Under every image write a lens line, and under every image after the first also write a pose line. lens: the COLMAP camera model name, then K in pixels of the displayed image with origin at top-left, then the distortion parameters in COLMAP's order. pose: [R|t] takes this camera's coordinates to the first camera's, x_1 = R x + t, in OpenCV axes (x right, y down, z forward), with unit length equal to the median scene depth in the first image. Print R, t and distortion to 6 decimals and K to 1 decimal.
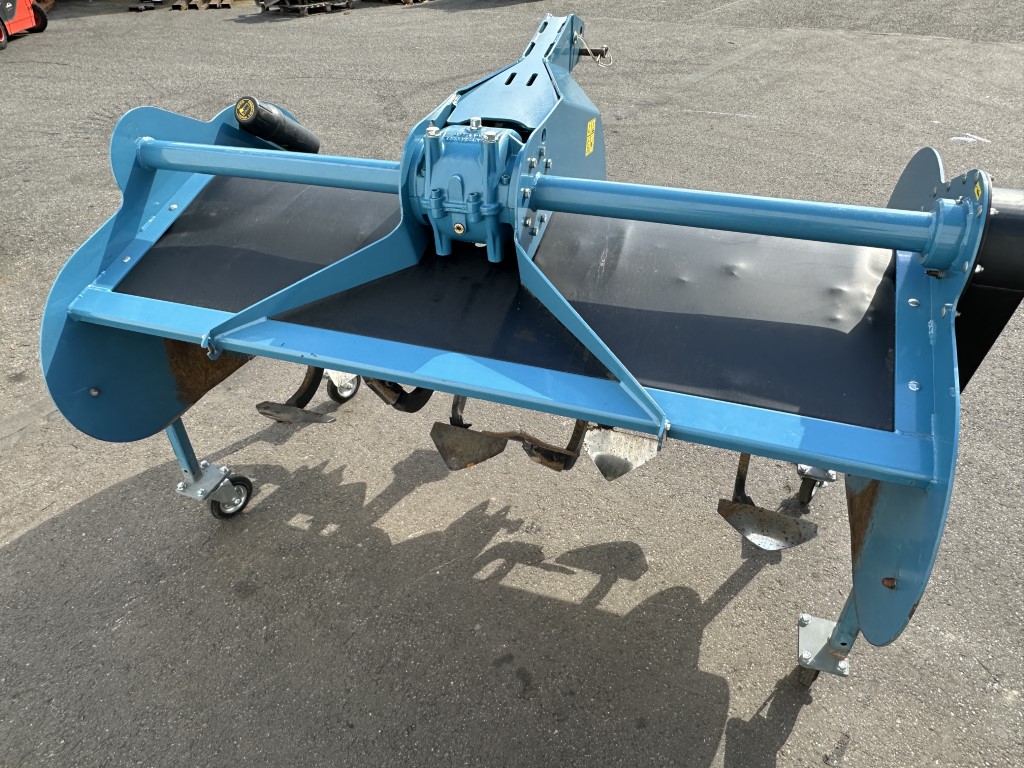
lens RADIAL K [[683.4, 0, 512.0], [0, 683.4, 384.0], [0, 0, 1]] dist [-0.003685, 0.000751]
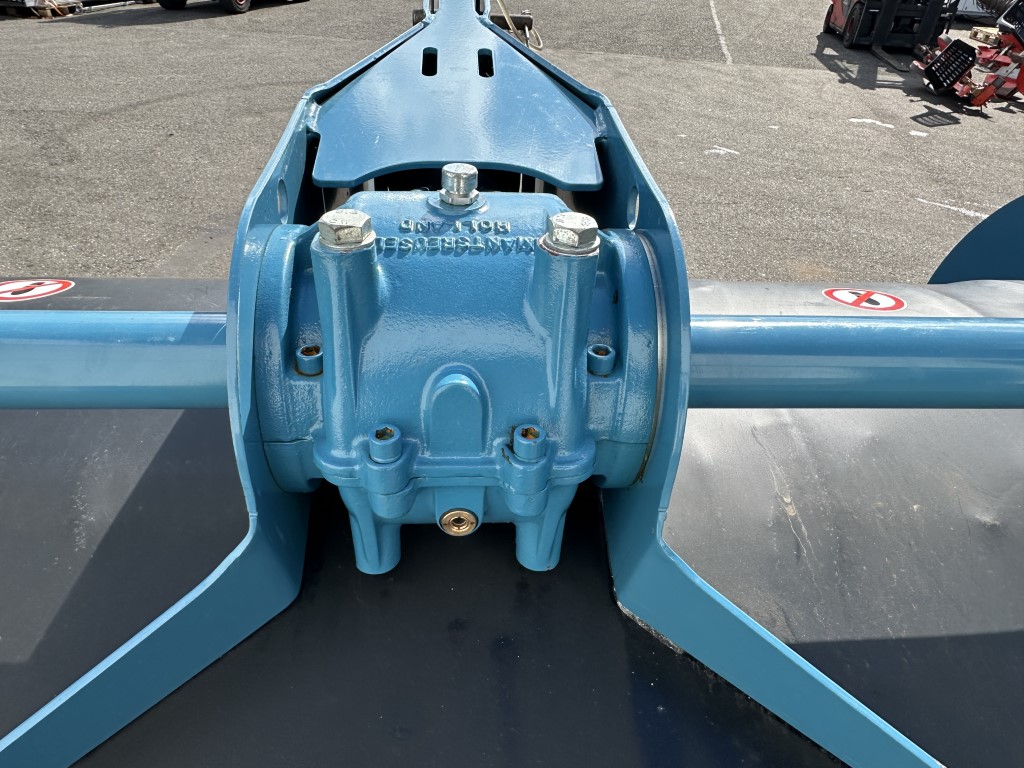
lens RADIAL K [[686.4, 0, 498.8], [0, 686.4, 409.8], [0, 0, 1]] dist [-0.002471, 0.001630]
pose [[0.923193, -0.175772, 0.341787, -0.140976], [0.176712, 0.983845, 0.028651, -0.251803], [-0.341302, 0.033947, 0.939341, 0.618975]]
